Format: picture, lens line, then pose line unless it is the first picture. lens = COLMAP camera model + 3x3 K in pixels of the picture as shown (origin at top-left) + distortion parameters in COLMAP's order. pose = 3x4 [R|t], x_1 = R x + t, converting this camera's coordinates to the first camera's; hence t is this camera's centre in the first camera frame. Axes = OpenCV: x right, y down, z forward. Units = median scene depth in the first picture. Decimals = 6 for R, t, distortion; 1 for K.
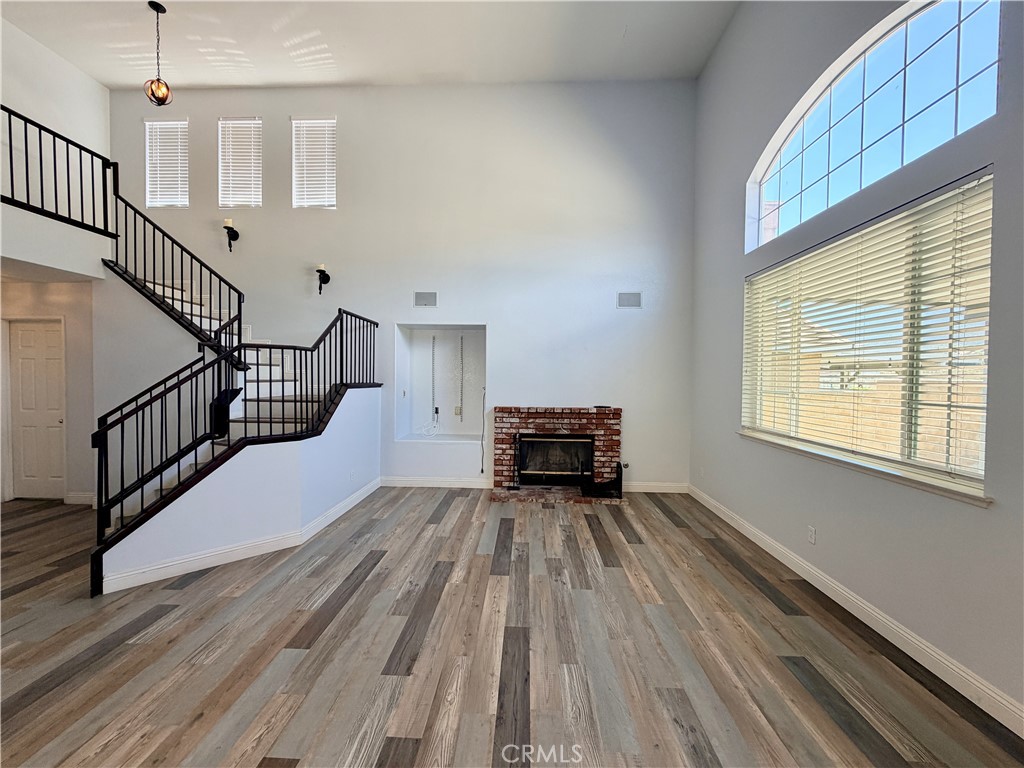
lens RADIAL K [[407.6, 0, 512.9], [0, 407.6, 382.6], [0, 0, 1]] dist [0.003751, -0.000070]
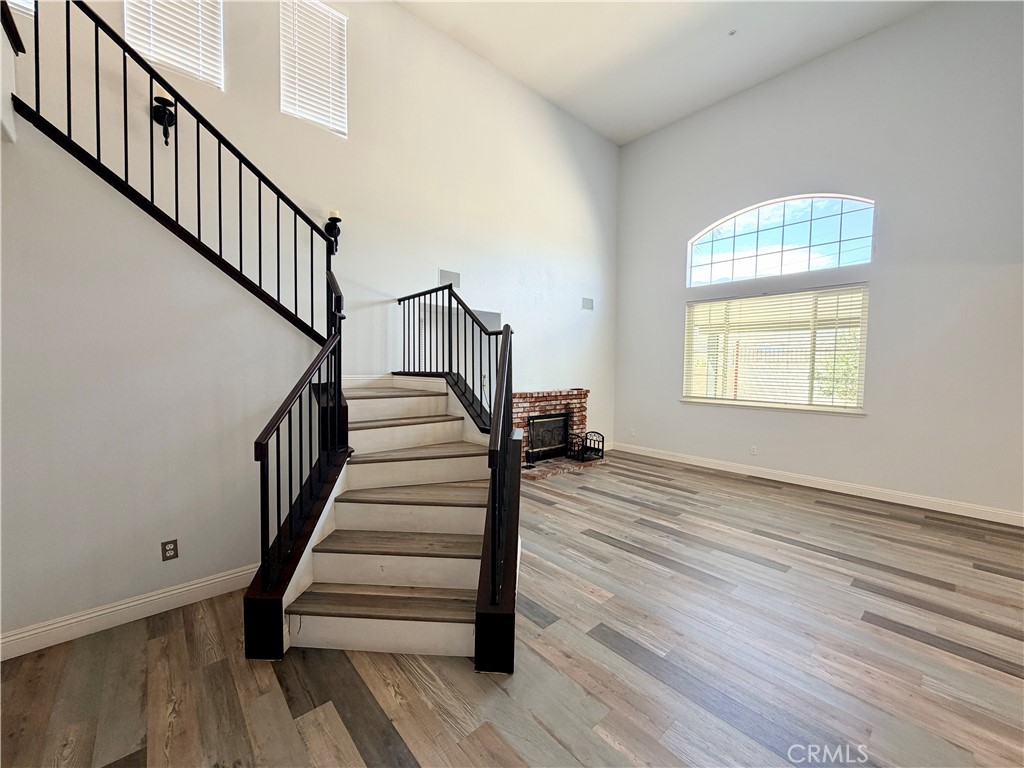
lens RADIAL K [[407.6, 0, 510.7], [0, 407.6, 382.2], [0, 0, 1]] dist [0.003751, -0.000070]
pose [[0.717719, -0.028784, 0.695738, -0.979918], [0.005998, 0.999364, 0.035159, -0.007214], [-0.696307, -0.021062, 0.717435, 0.320966]]
